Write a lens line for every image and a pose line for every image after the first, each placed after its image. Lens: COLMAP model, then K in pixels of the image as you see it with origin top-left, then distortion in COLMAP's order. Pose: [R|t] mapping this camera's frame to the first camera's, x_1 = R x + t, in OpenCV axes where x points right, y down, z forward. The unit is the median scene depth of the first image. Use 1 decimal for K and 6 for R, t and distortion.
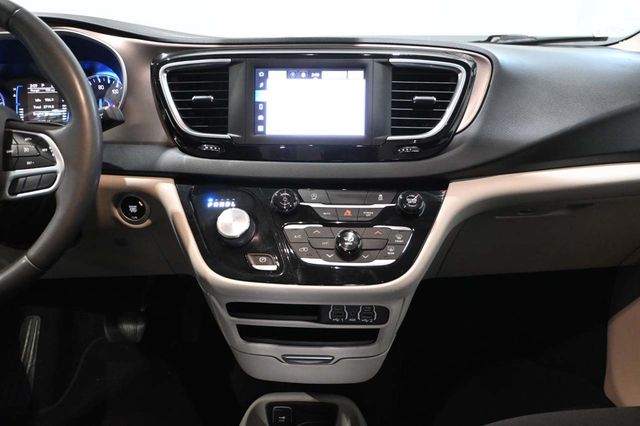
lens RADIAL K [[515.2, 0, 317.6], [0, 515.2, 213.9], [0, 0, 1]] dist [-0.004716, 0.004004]
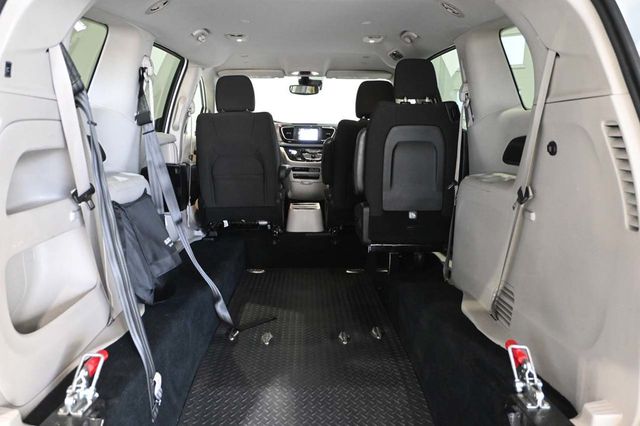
lens RADIAL K [[515.2, 0, 315.1], [0, 515.2, 211.1], [0, 0, 1]] dist [-0.004716, 0.004004]
pose [[0.999184, 0.022831, -0.033311, 0.268862], [-0.027633, 0.988043, -0.151683, 1.454601], [0.029450, 0.152480, 0.987868, -4.394984]]
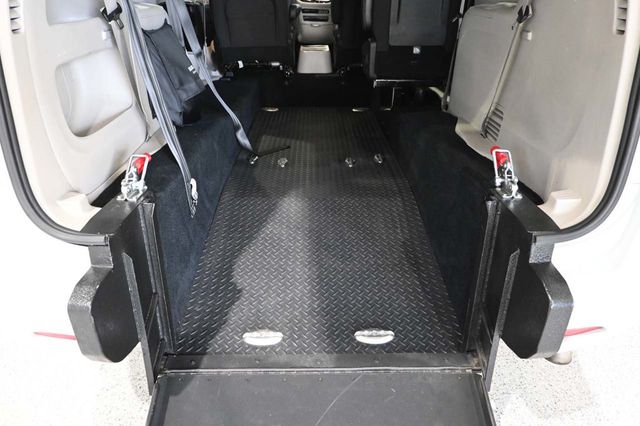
lens RADIAL K [[470.4, 0, 315.9], [0, 470.4, 213.4], [0, 0, 1]] dist [-0.001080, 0.002912]
pose [[0.998650, 0.036333, -0.037118, 0.256058], [-0.030396, 0.988281, 0.149590, 1.610226], [0.042118, -0.148260, 0.988051, -4.479870]]
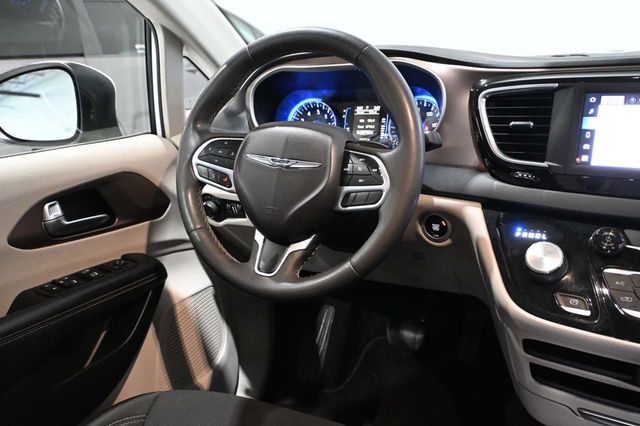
lens RADIAL K [[515.2, 0, 317.4], [0, 515.2, 213.2], [0, 0, 1]] dist [-0.004716, 0.004004]
pose [[0.866077, 0.105086, -0.488741, -0.064068], [-0.114916, 0.993326, 0.009941, -0.022580], [0.486524, 0.047554, 0.872372, -0.029192]]
